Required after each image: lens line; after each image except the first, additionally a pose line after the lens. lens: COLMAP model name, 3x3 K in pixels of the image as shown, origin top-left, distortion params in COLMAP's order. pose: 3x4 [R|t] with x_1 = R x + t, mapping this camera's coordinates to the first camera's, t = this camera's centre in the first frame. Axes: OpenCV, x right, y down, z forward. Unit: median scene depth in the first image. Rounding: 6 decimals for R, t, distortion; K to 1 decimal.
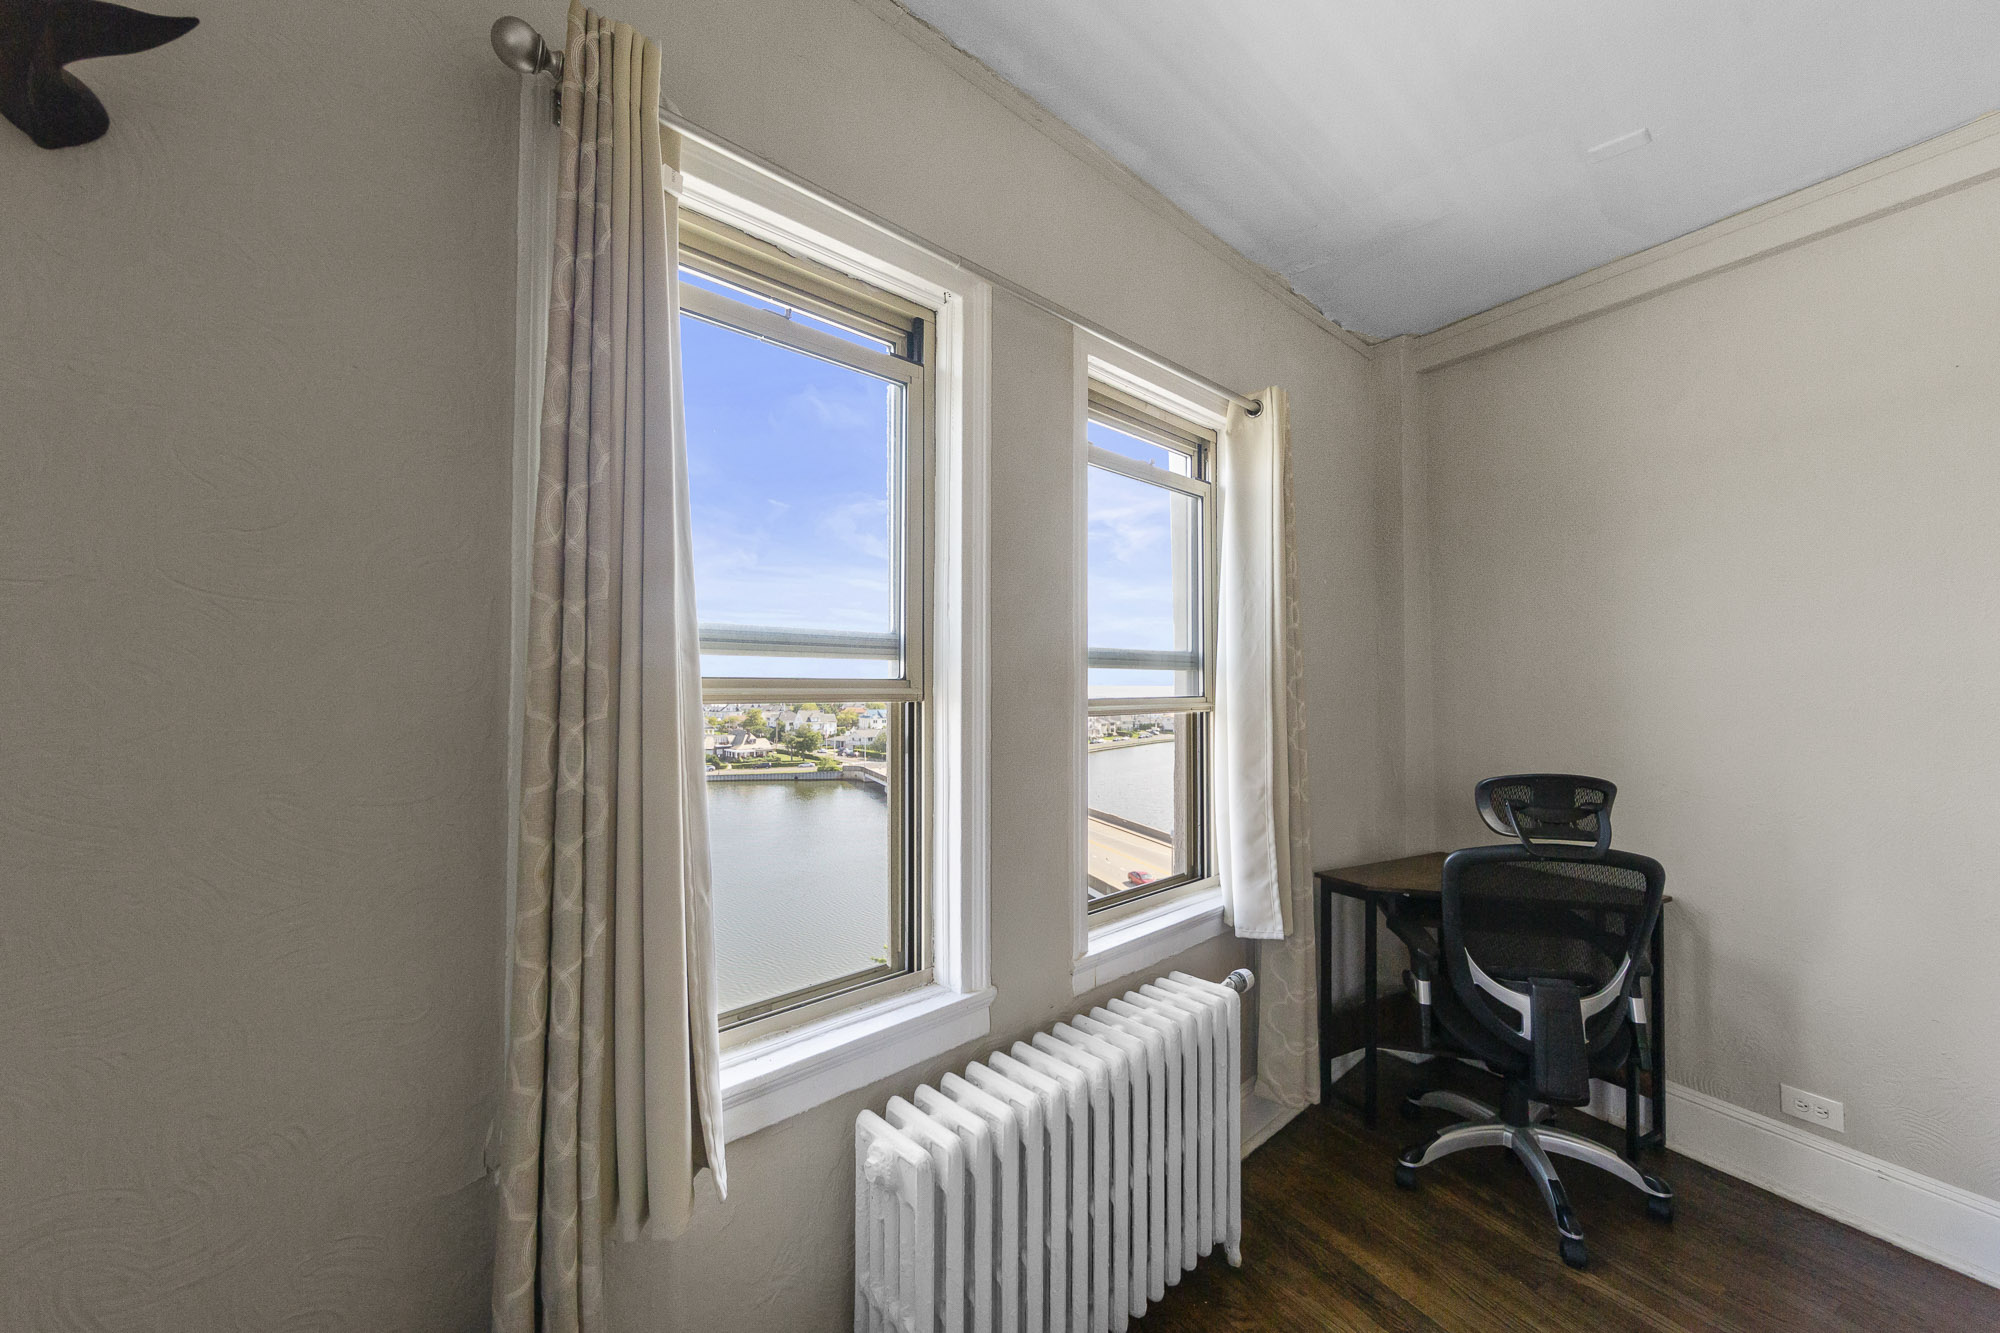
lens RADIAL K [[787.7, 0, 1002.6], [0, 787.7, 663.7], [0, 0, 1]] dist [-0.001001, -0.000077]
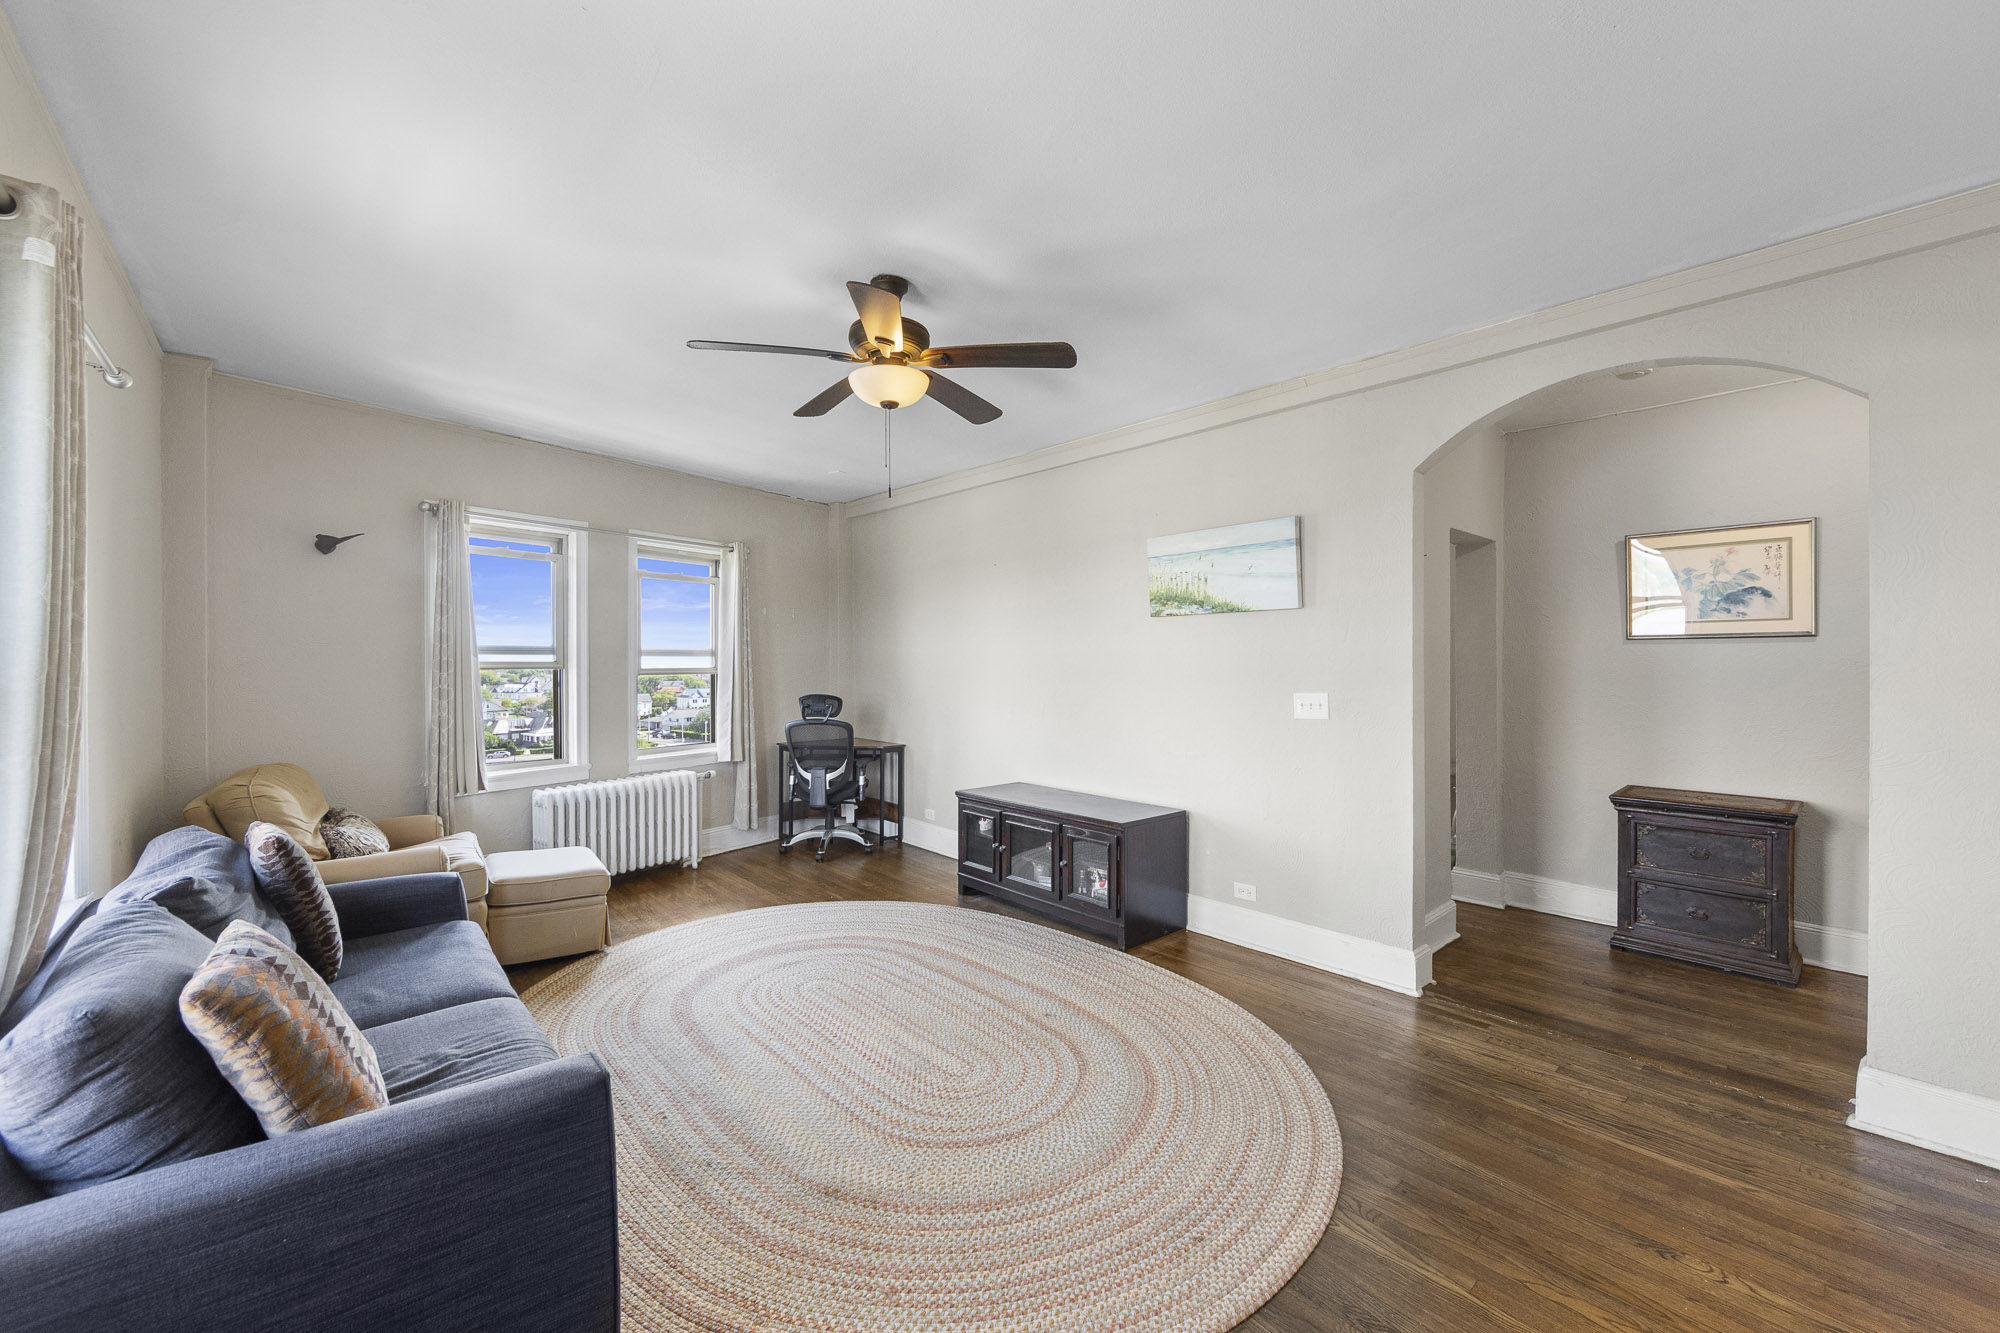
lens RADIAL K [[787.7, 0, 1002.6], [0, 787.7, 663.7], [0, 0, 1]] dist [-0.001001, -0.000077]
pose [[0.978048, -0.003119, 0.208355, 0.683439], [-0.002865, 0.999592, 0.028415, -0.046945], [-0.208358, -0.028388, 0.977641, -1.704291]]
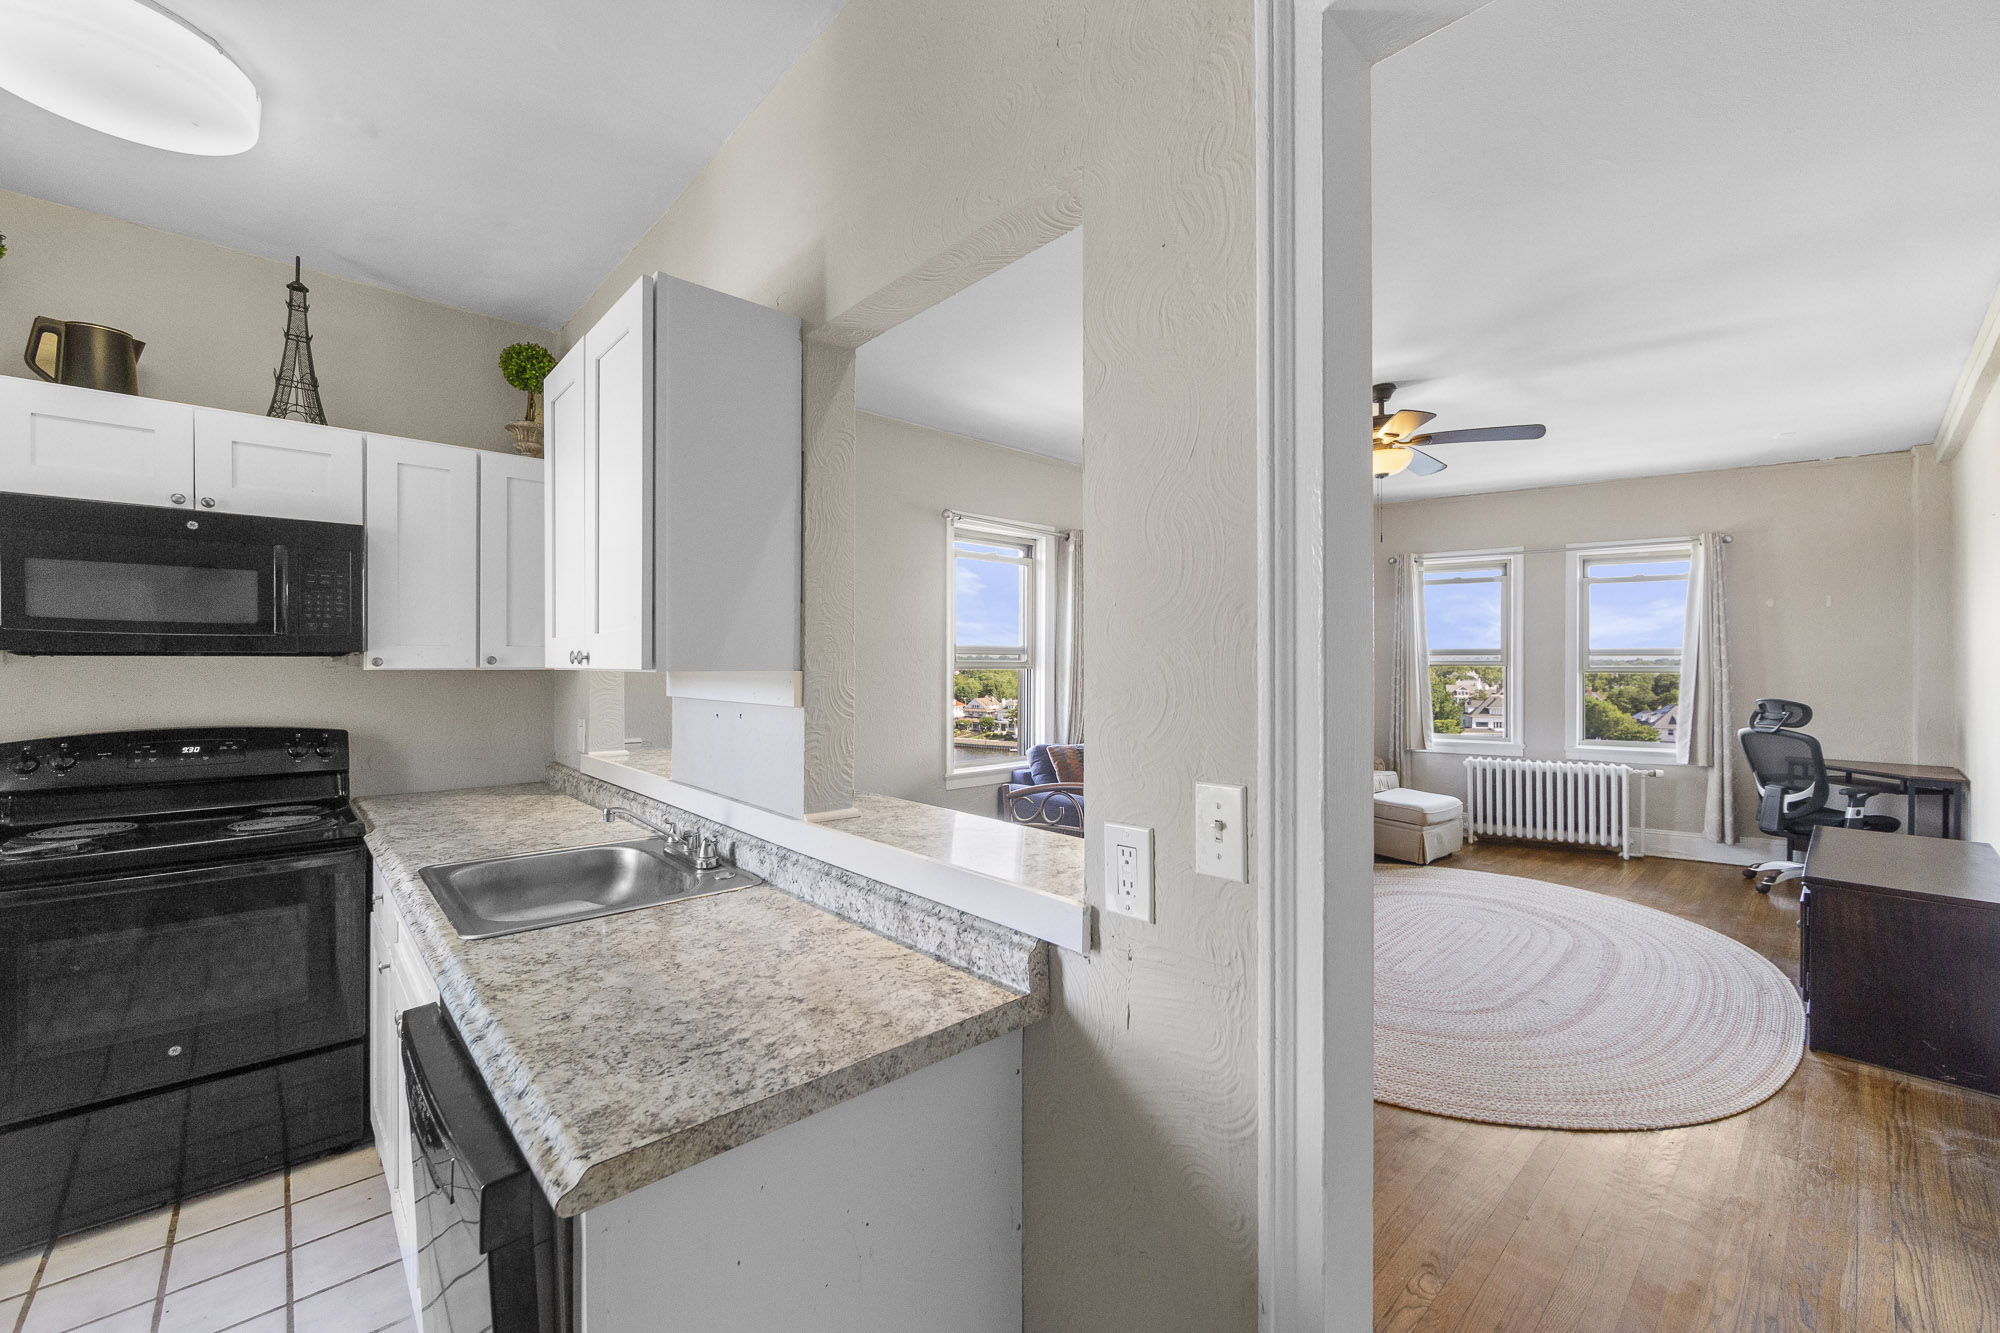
lens RADIAL K [[793.5, 0, 1004.0], [0, 793.5, 659.2], [0, 0, 1]] dist [-0.000599, -0.000295]
pose [[0.227360, -0.005118, -0.973797, 2.277286], [0.025435, 0.999676, 0.000684, -0.038148], [0.973478, -0.024924, 0.227417, -1.650584]]
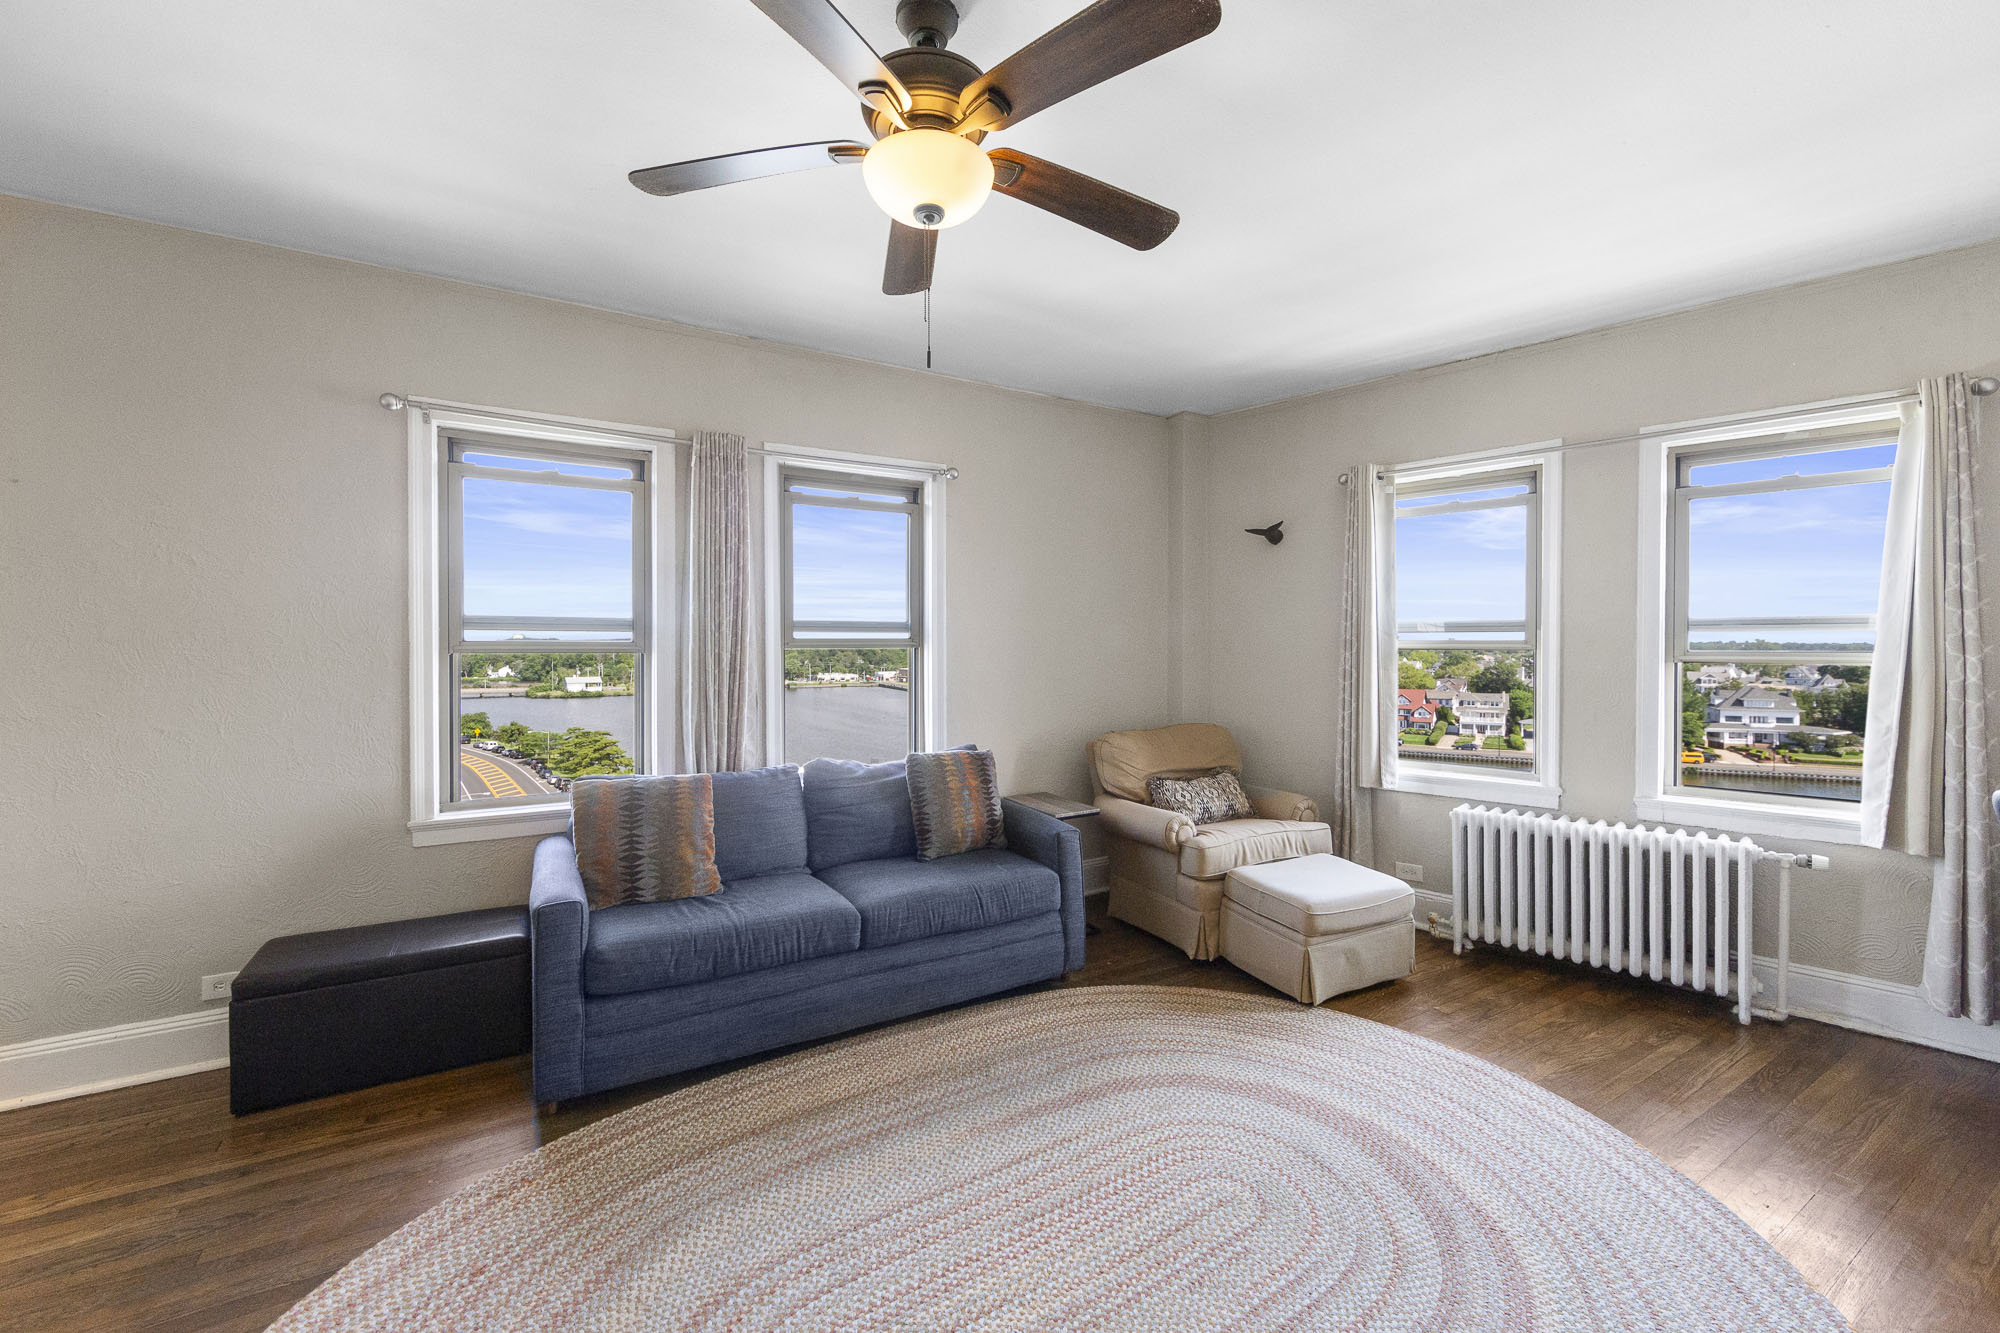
lens RADIAL K [[794.8, 0, 1003.2], [0, 794.8, 649.9], [0, 0, 1]] dist [-0.001371, -0.000815]
pose [[0.023779, 0.004704, -0.999706, 1.540930], [0.025335, 0.999665, 0.005306, -0.003319], [0.999396, -0.025454, 0.023652, -0.398122]]
